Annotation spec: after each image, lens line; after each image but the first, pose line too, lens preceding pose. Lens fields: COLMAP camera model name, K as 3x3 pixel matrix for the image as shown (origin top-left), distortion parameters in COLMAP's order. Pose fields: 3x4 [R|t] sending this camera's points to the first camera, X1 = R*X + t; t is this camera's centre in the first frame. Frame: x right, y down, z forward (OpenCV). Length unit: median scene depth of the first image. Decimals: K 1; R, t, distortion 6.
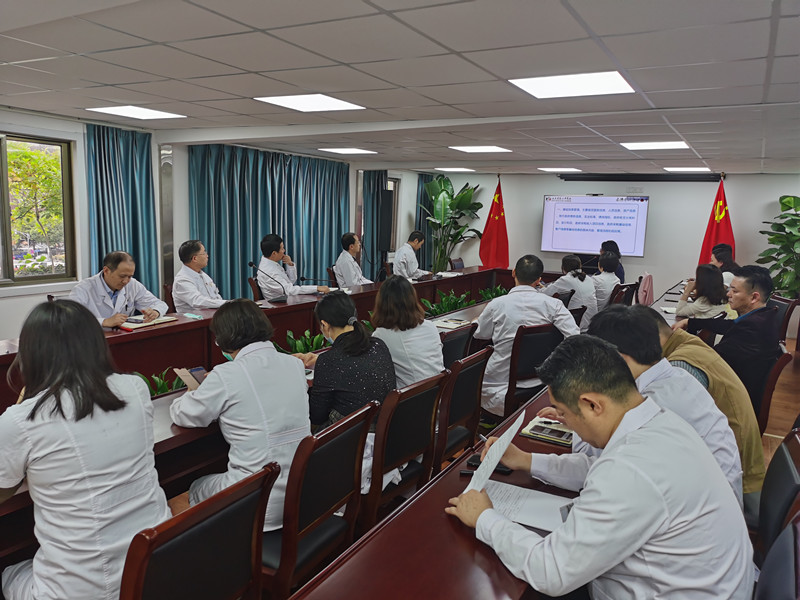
lens RADIAL K [[608.4, 0, 399.0], [0, 608.4, 303.8], [0, 0, 1]] dist [0.011247, 0.000074]
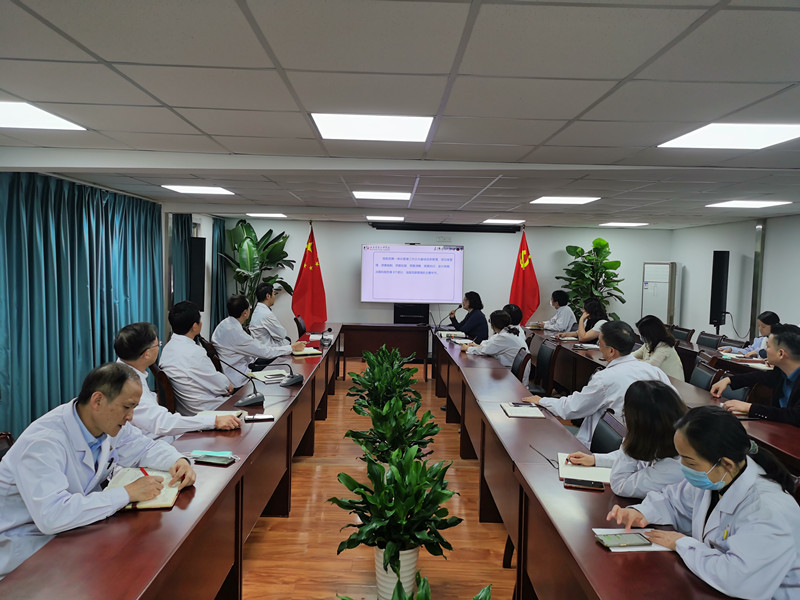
lens RADIAL K [[608.4, 0, 401.7], [0, 608.4, 299.2], [0, 0, 1]] dist [0.011247, 0.000074]
pose [[0.859654, -0.044350, 0.508949, -0.194558], [0.083533, 0.995020, -0.054387, -0.033935], [-0.504002, 0.089268, 0.859077, 0.151446]]
